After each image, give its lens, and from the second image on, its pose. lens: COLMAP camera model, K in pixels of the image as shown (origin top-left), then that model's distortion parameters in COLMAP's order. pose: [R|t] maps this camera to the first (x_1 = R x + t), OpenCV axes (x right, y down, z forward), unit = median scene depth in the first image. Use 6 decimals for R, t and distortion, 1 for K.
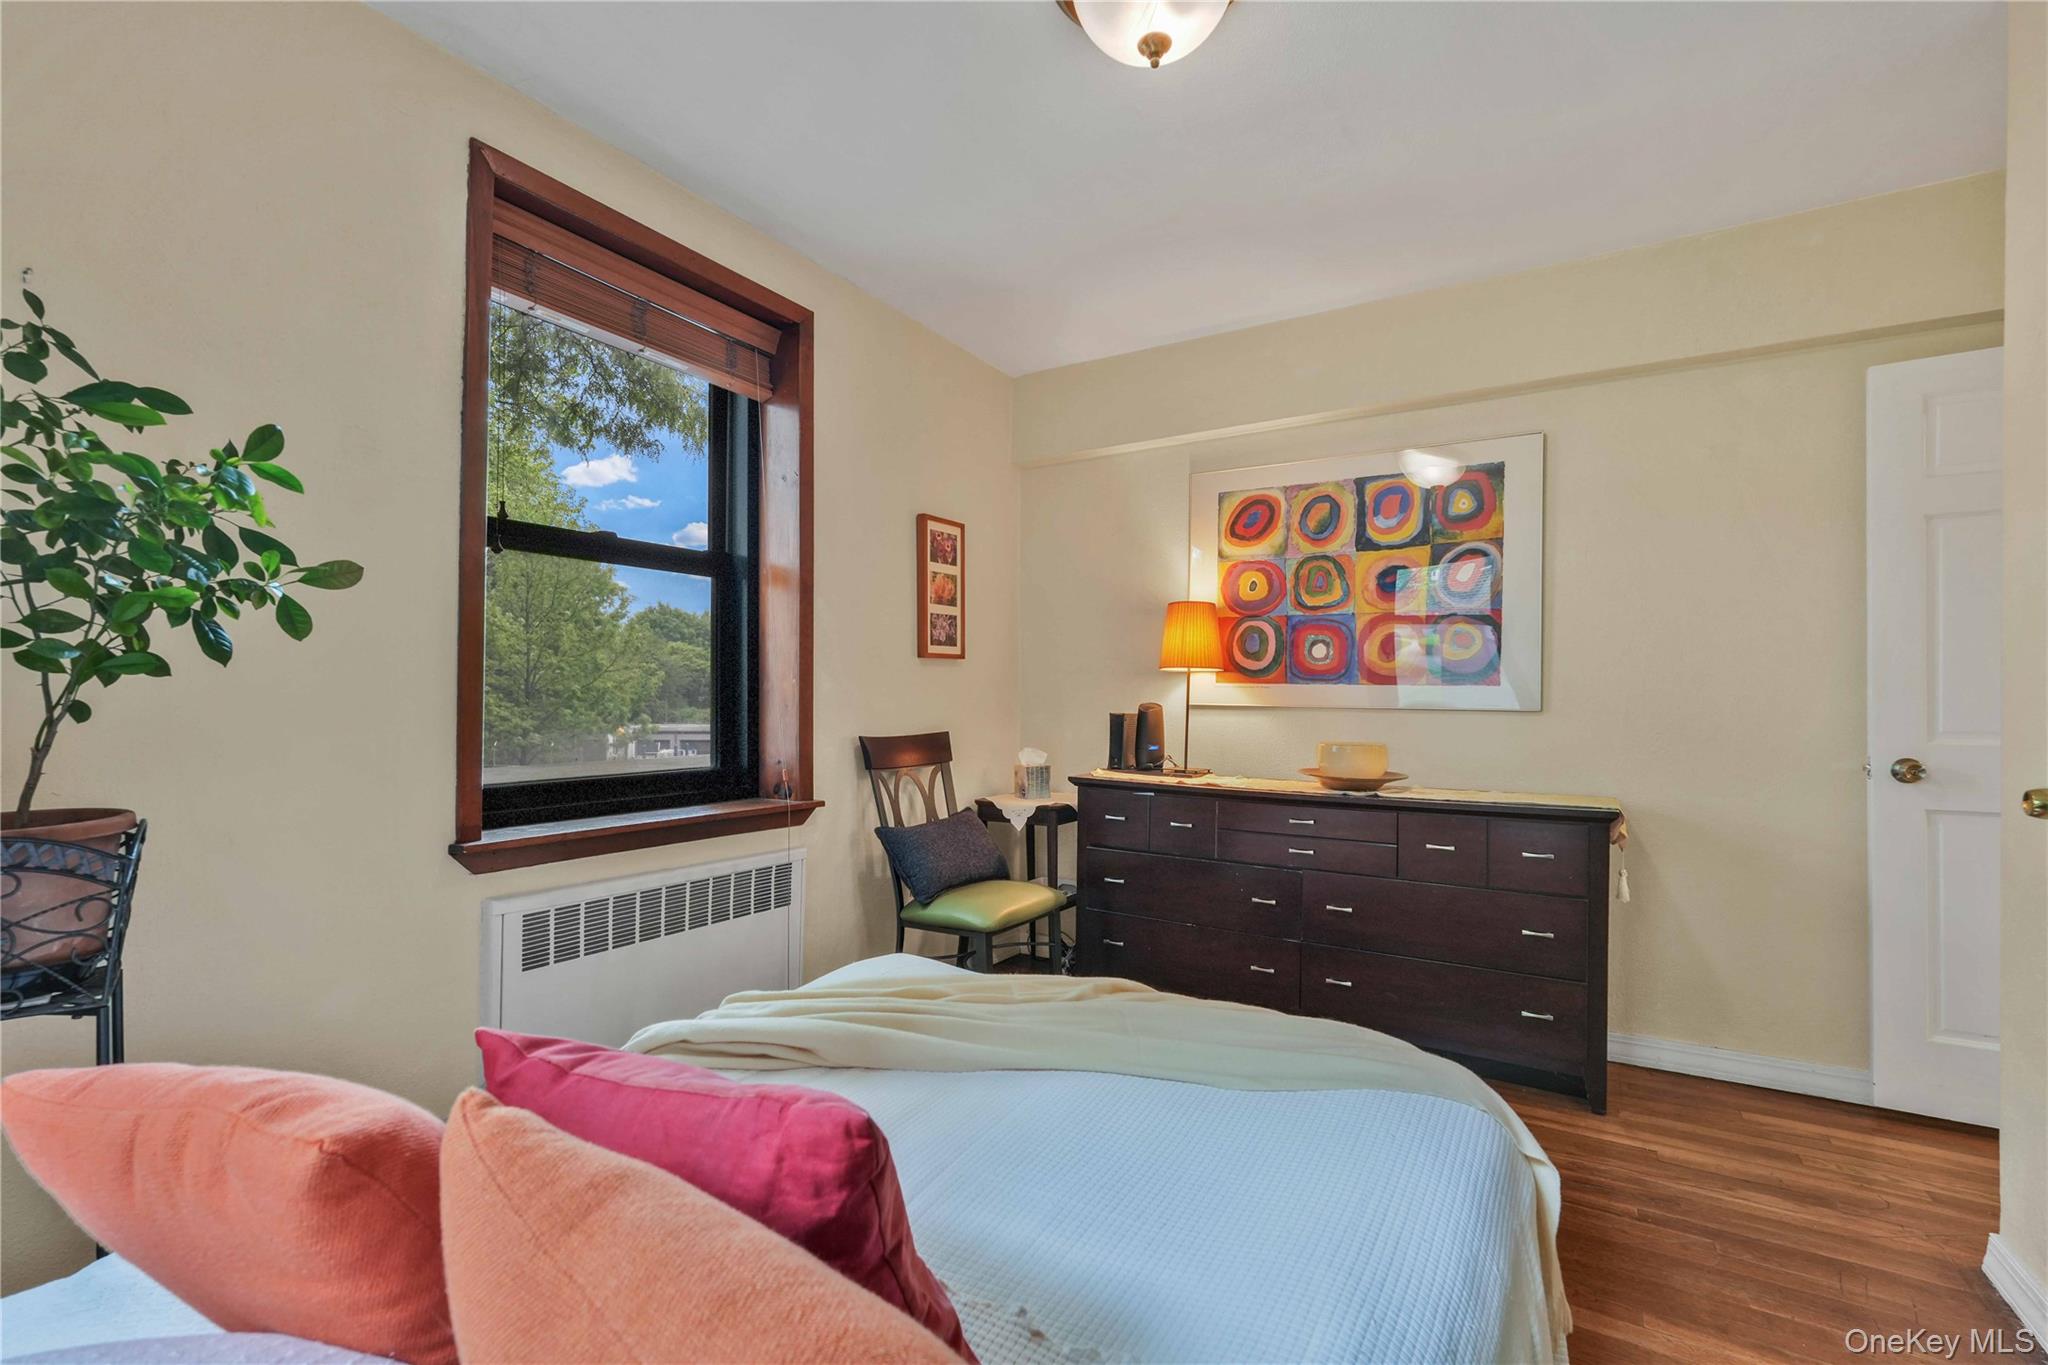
lens RADIAL K [[909.4, 0, 1013.8], [0, 909.4, 700.8], [0, 0, 1]] dist [-0.021251, 0.000287]
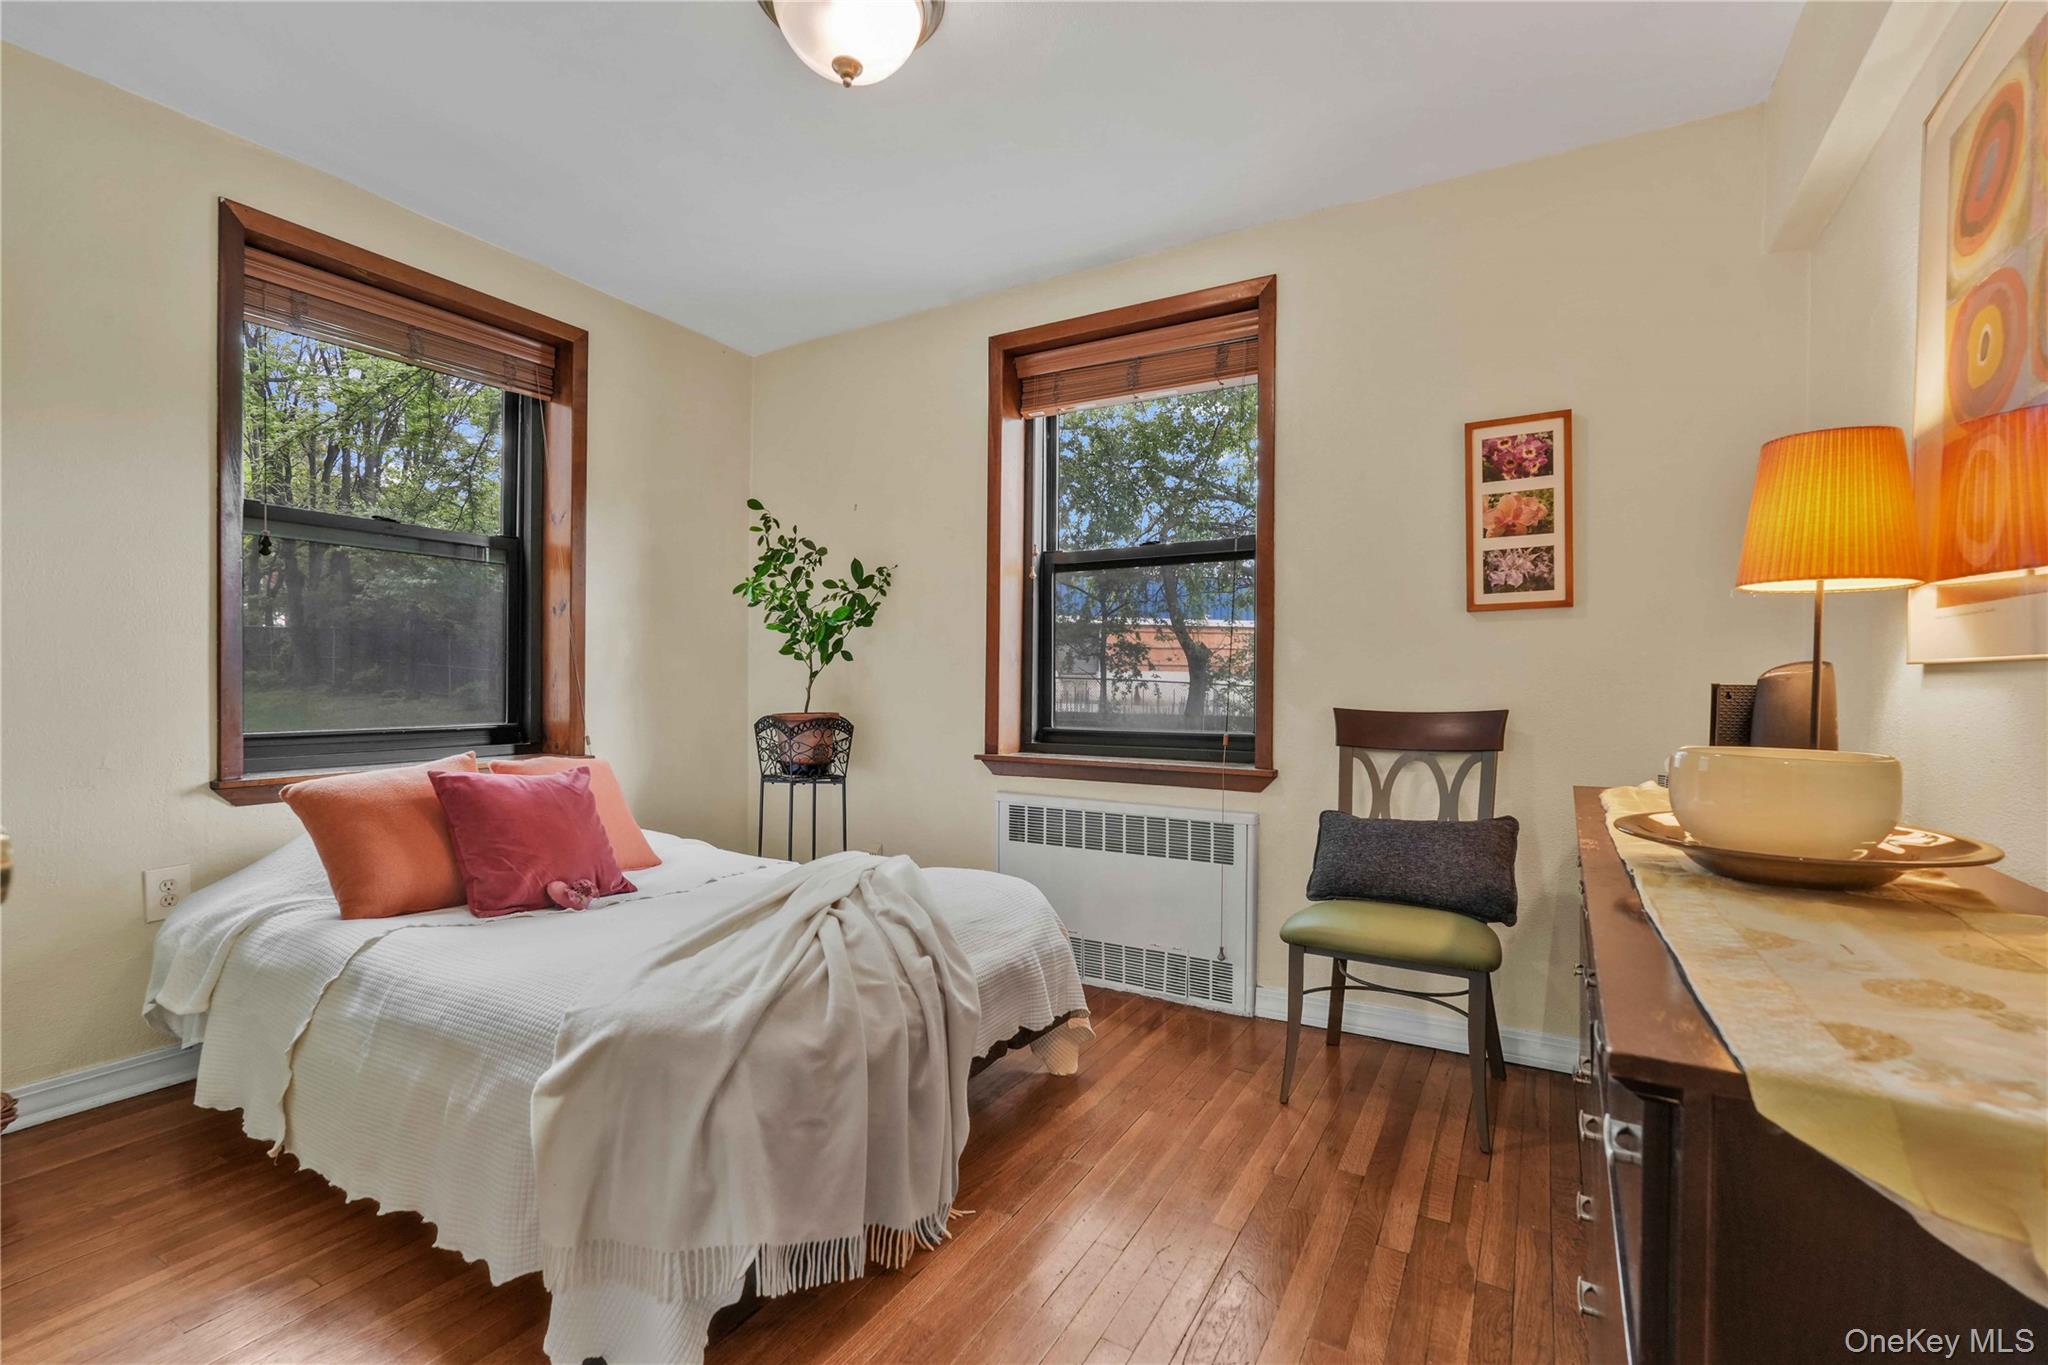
lens RADIAL K [[909.4, 0, 1013.8], [0, 909.4, 700.8], [0, 0, 1]] dist [-0.021251, 0.000287]
pose [[0.004390, 0.010851, -0.999931, 0.651480], [-0.005011, 0.999929, 0.010829, 0.020616], [0.999978, 0.004963, 0.004444, 0.606109]]
